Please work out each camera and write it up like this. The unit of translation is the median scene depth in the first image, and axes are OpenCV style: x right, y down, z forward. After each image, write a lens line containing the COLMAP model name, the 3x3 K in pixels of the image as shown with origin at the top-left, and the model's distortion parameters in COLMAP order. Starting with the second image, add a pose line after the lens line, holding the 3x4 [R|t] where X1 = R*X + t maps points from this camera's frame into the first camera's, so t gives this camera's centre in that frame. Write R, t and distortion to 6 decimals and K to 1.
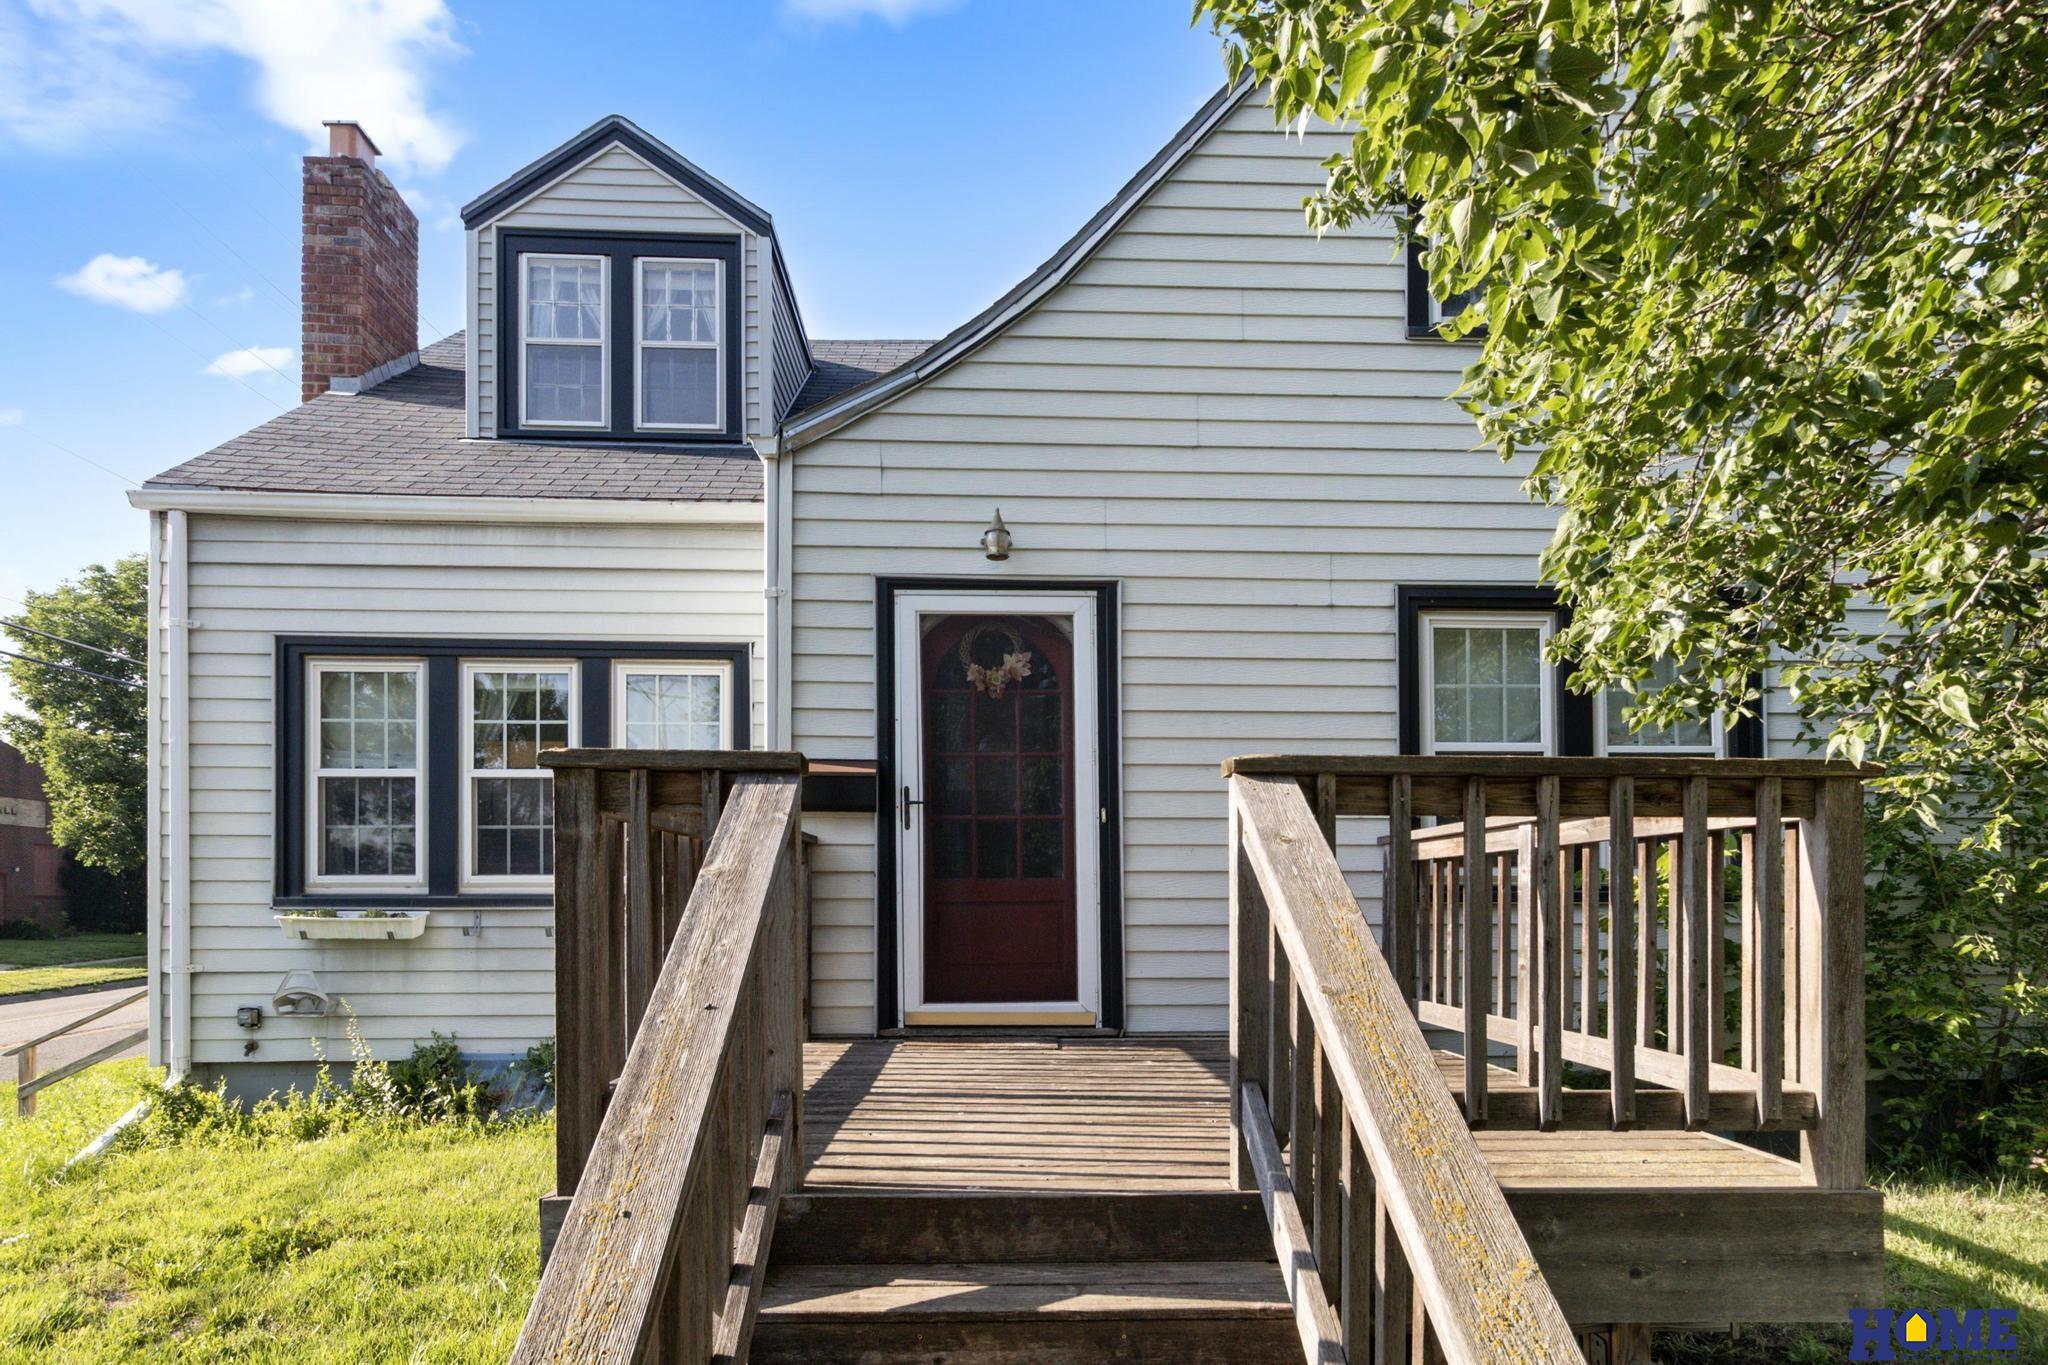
lens RADIAL K [[1201.2, 0, 1024.2], [0, 1201.2, 892.5], [0, 0, 1]] dist [-0.001141, -0.002159]
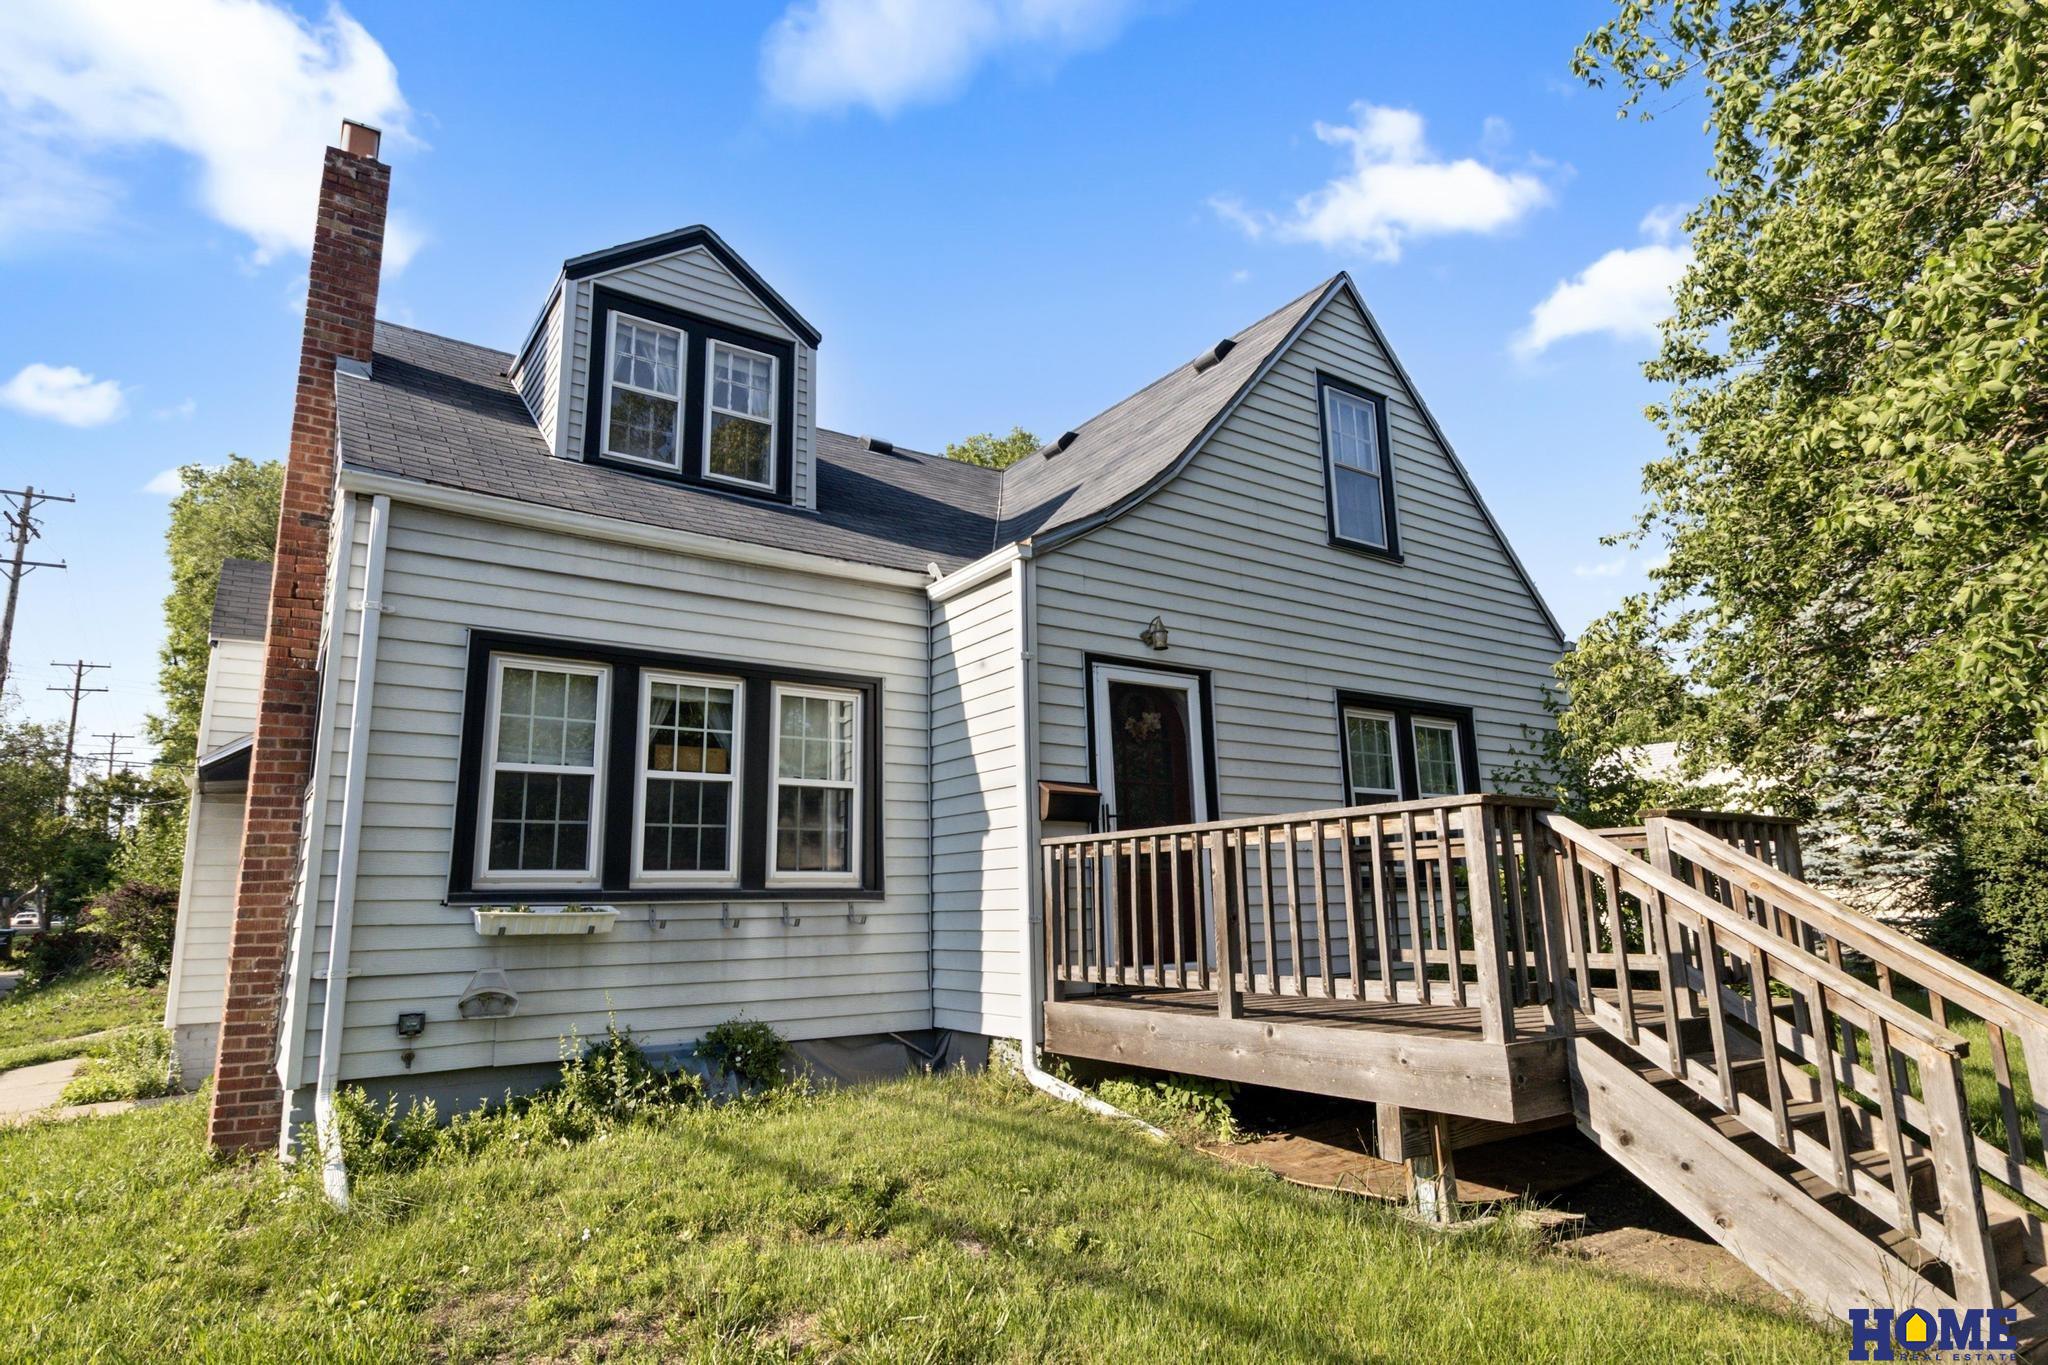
lens RADIAL K [[1126.6, 0, 1024.9], [0, 1126.6, 661.3], [0, 0, 1]] dist [-0.002073, 0.000165]
pose [[0.840841, 0.099946, 0.531975, -0.725455], [0.008829, 0.980142, -0.198102, 0.004643], [-0.541211, 0.171269, 0.823261, -0.028804]]
